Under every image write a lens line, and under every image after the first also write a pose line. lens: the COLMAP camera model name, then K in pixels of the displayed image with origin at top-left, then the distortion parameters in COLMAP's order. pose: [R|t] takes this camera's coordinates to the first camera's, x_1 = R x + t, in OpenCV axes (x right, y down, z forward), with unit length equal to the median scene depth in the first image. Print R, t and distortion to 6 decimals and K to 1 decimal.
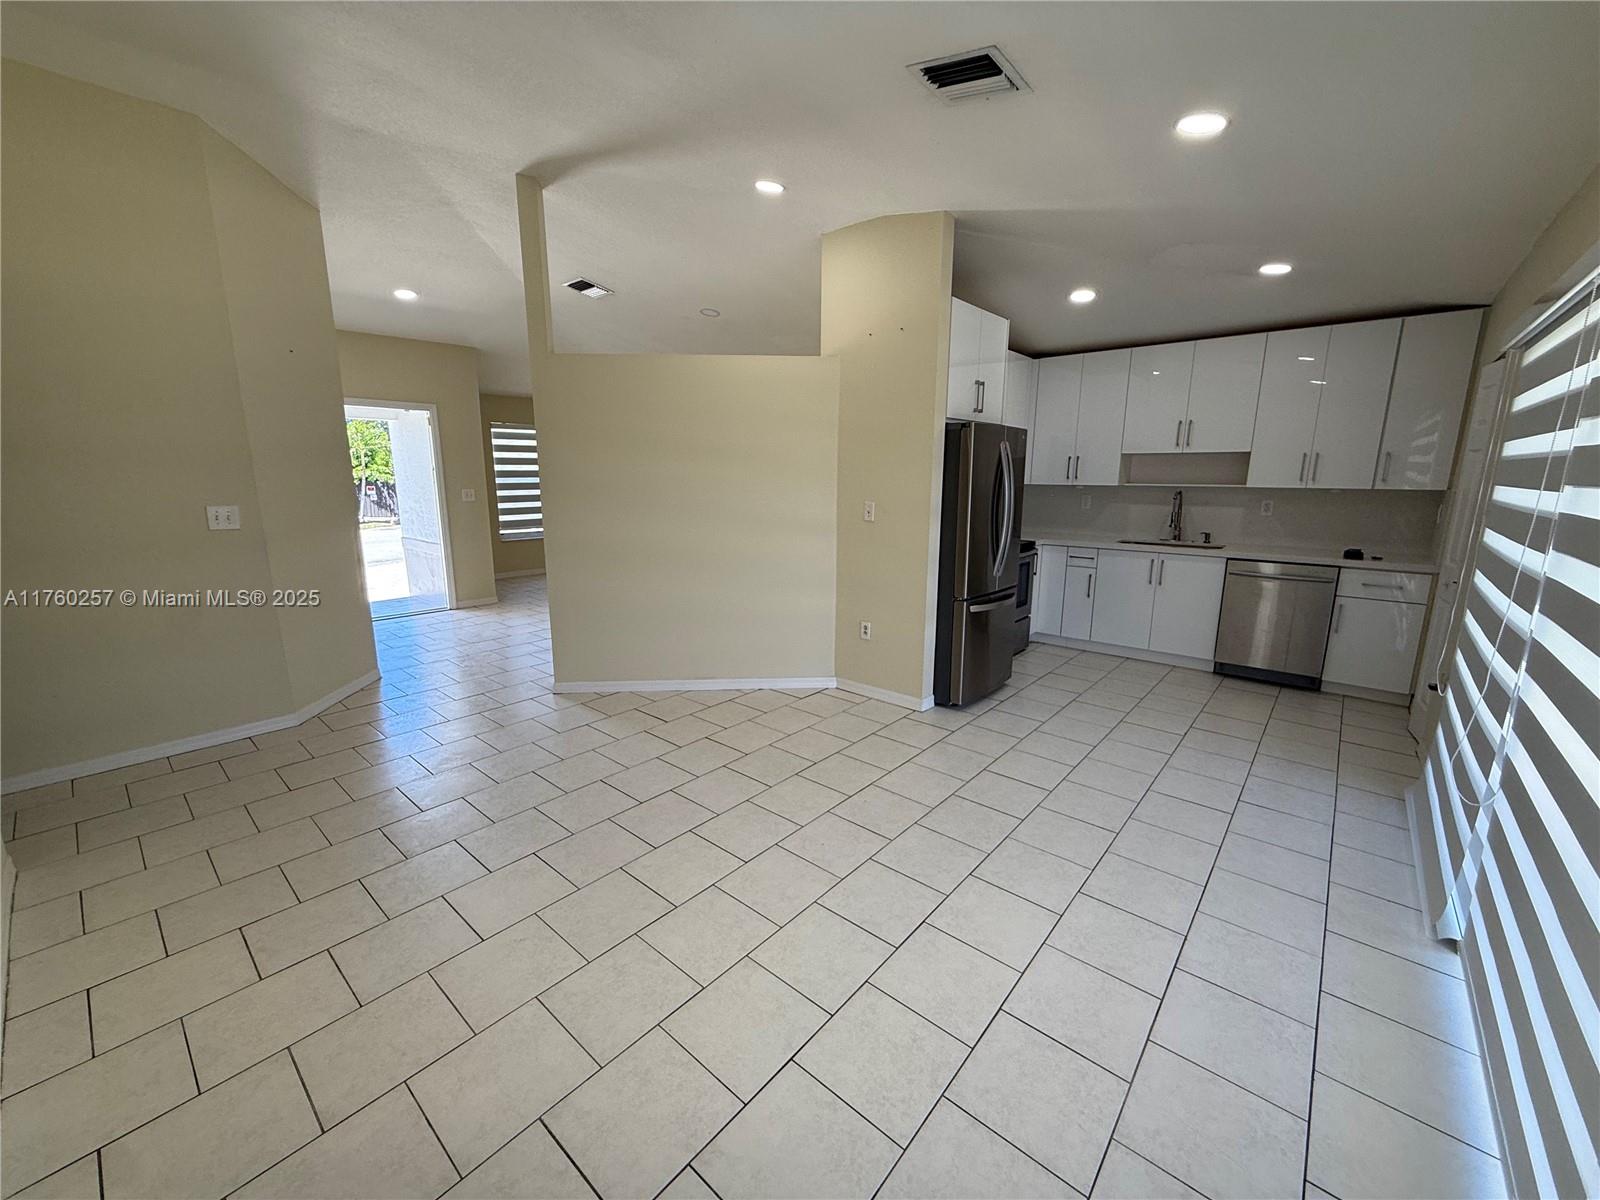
lens RADIAL K [[637.2, 0, 797.1], [0, 637.2, 600.4], [0, 0, 1]] dist [-0.000303, -0.000678]
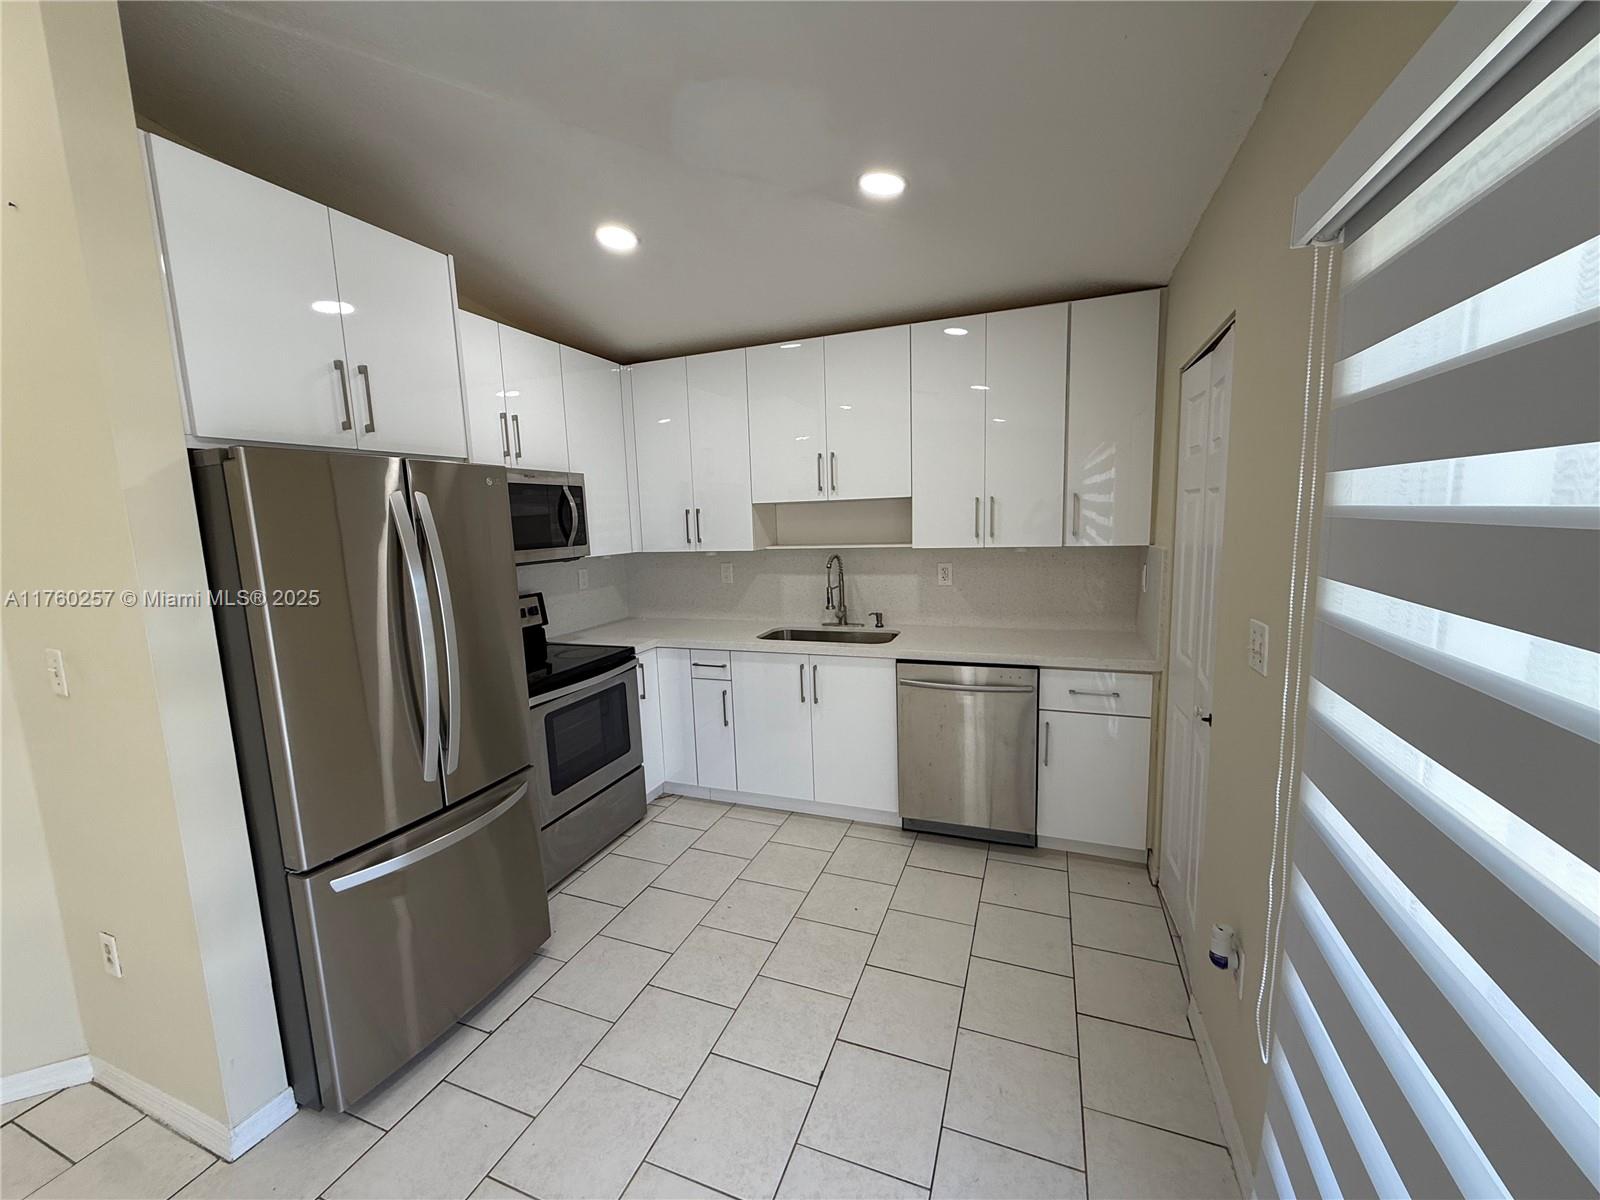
lens RADIAL K [[637.2, 0, 798.5], [0, 637.2, 599.7], [0, 0, 1]] dist [-0.000303, -0.000678]
pose [[0.939302, -0.078984, 0.333877, 0.368196], [0.102448, 0.993313, -0.053233, -0.102121], [-0.327440, 0.084207, 0.941112, 0.414381]]
